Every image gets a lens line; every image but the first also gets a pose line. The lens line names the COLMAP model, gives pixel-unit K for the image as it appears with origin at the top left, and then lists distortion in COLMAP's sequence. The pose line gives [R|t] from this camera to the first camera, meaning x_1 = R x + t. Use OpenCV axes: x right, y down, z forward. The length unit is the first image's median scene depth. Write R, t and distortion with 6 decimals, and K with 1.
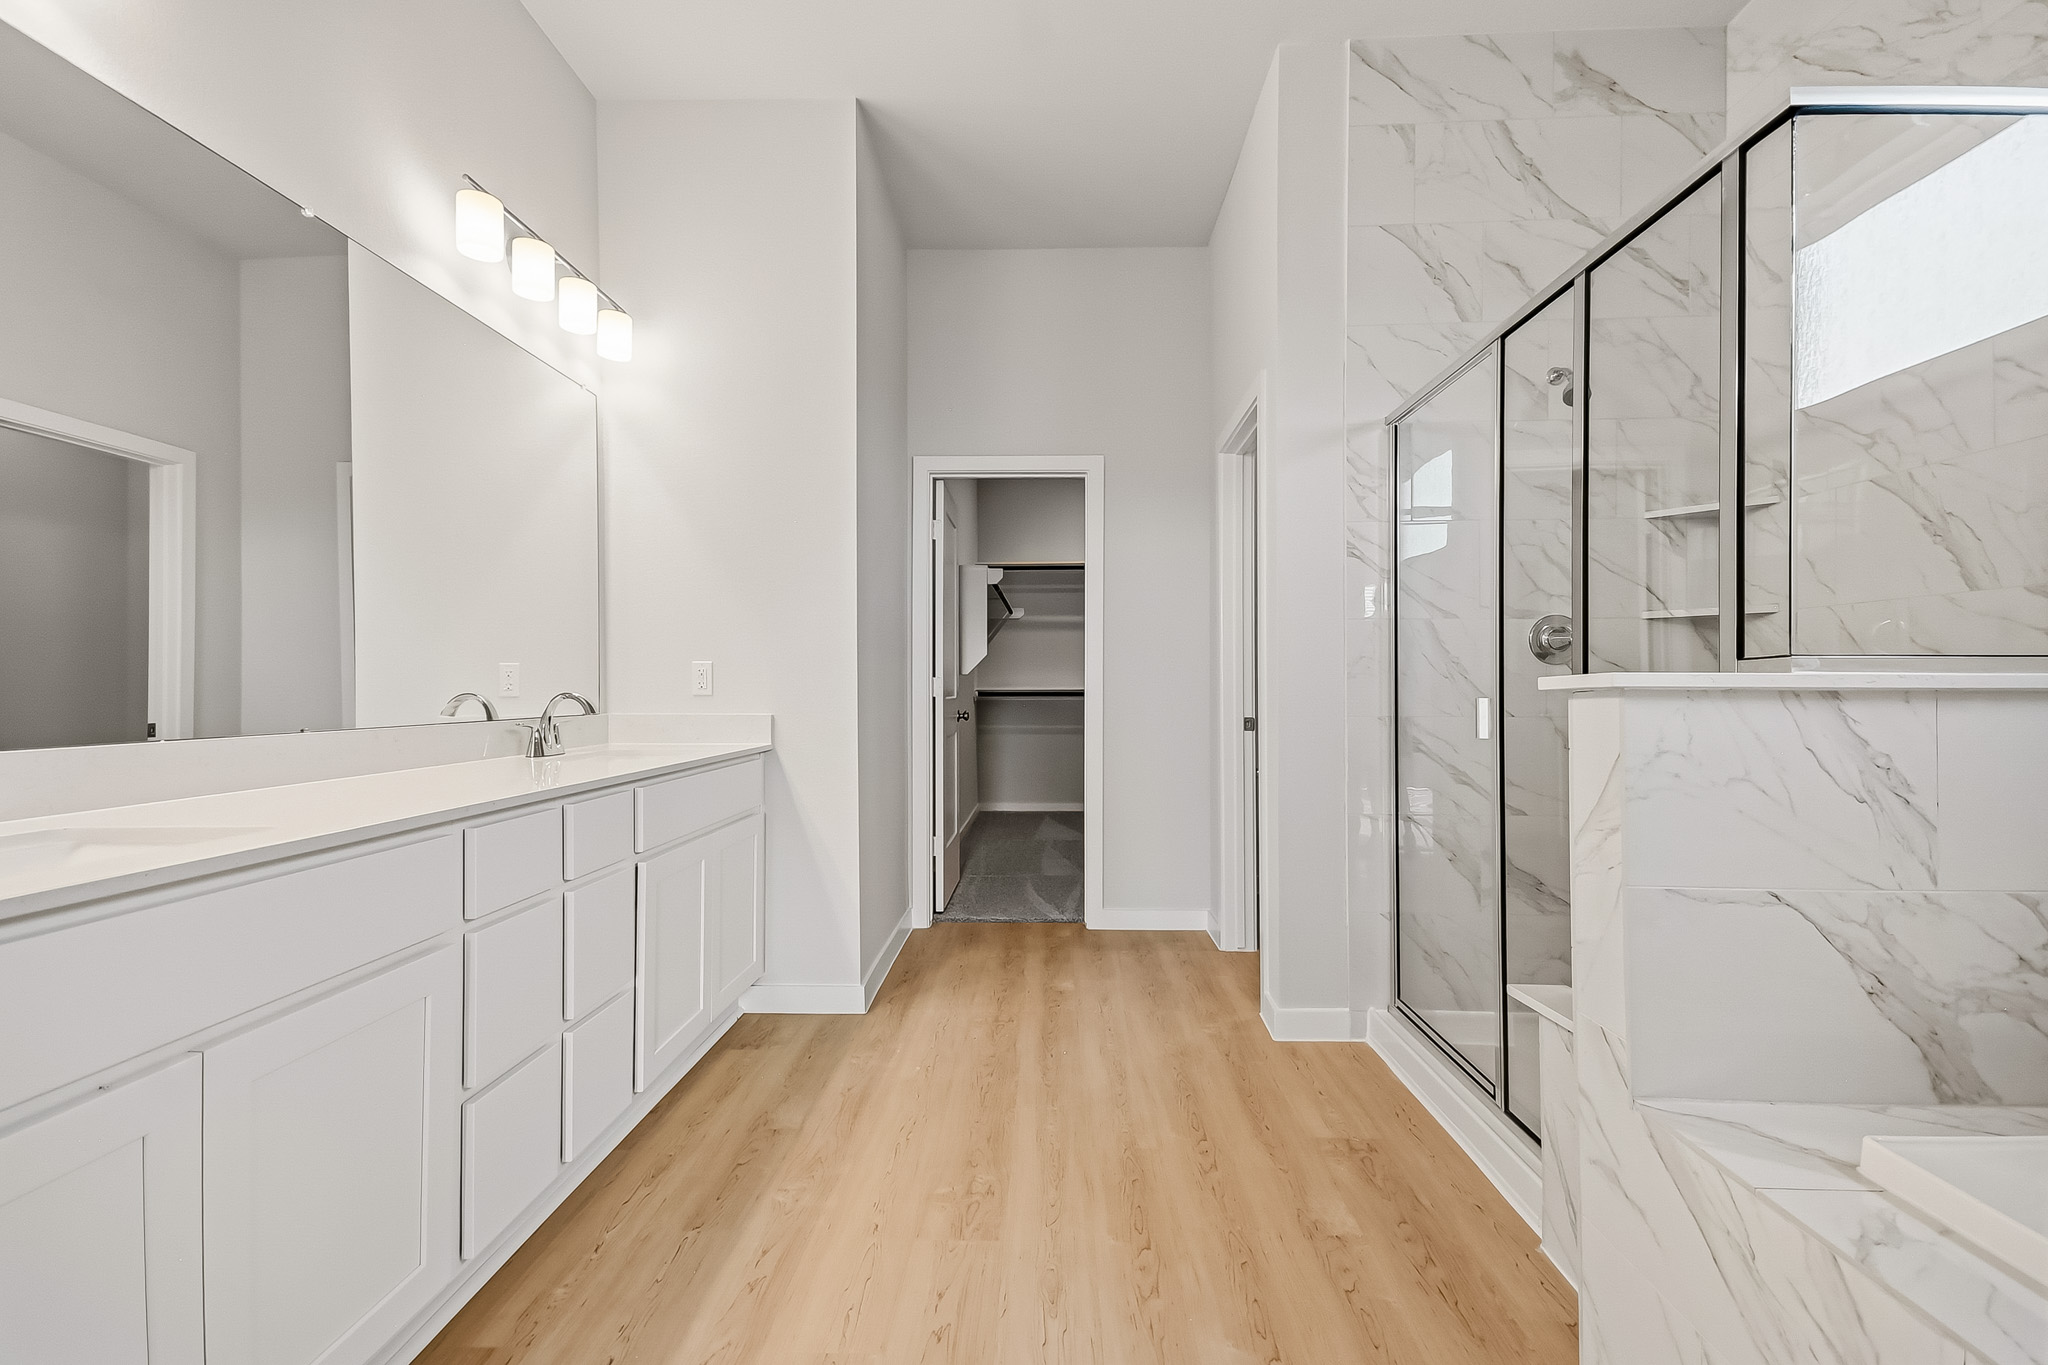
lens RADIAL K [[862.9, 0, 1026.5], [0, 862.9, 693.7], [0, 0, 1]] dist [0.018586, 0.000154]
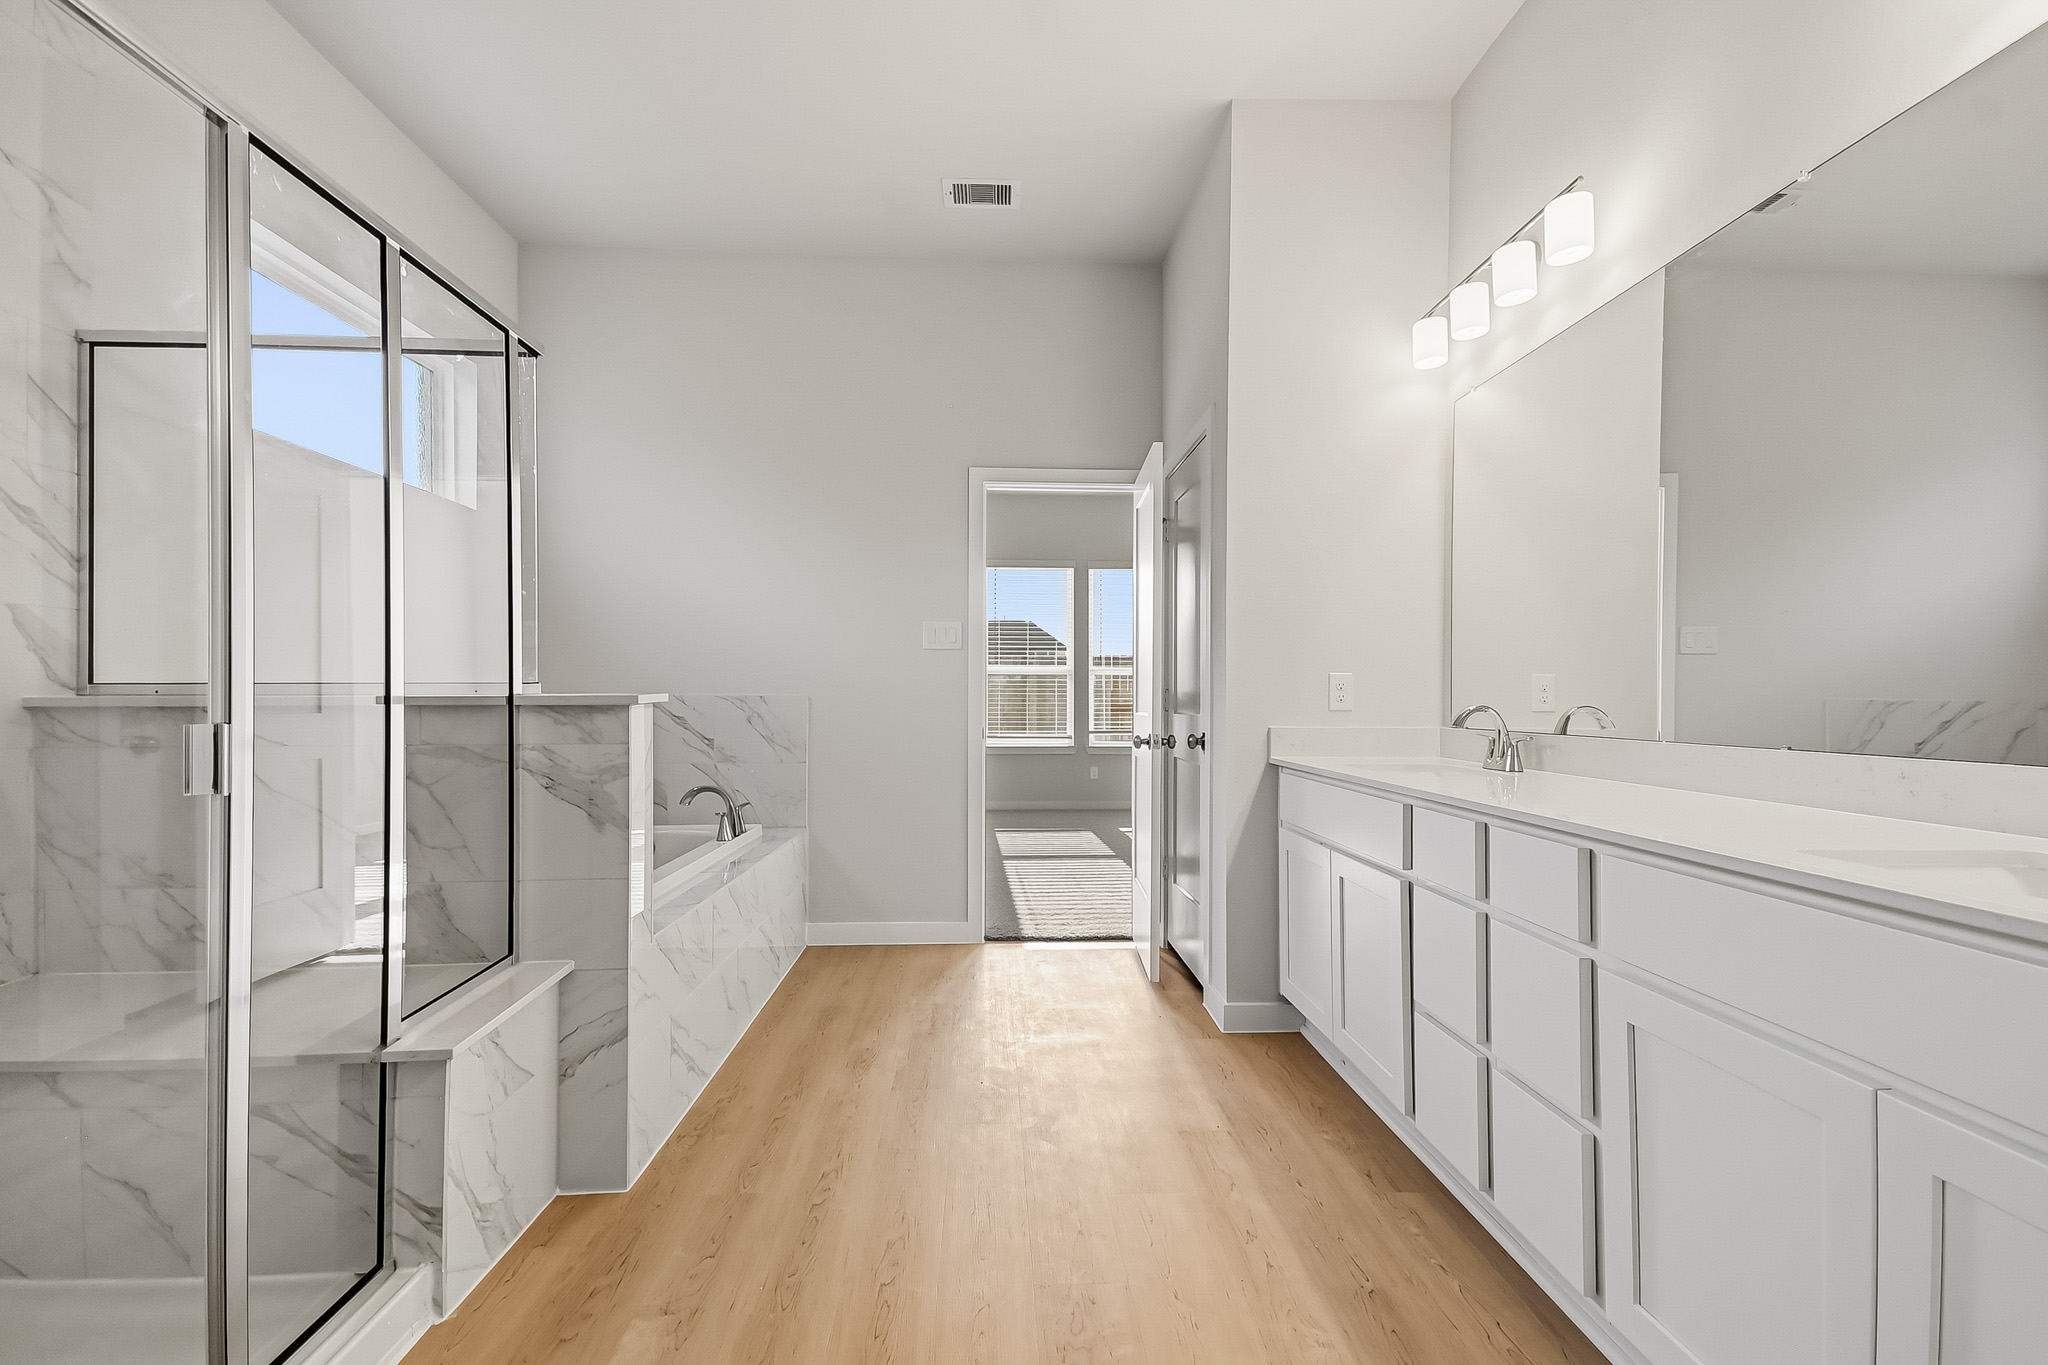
lens RADIAL K [[862.9, 0, 1026.5], [0, 862.9, 693.7], [0, 0, 1]] dist [0.018586, 0.000154]
pose [[-0.996718, 0.001566, -0.080934, 0.058329], [0.001862, 0.999992, -0.003581, -0.013843], [0.080928, -0.003720, -0.996713, 1.971493]]
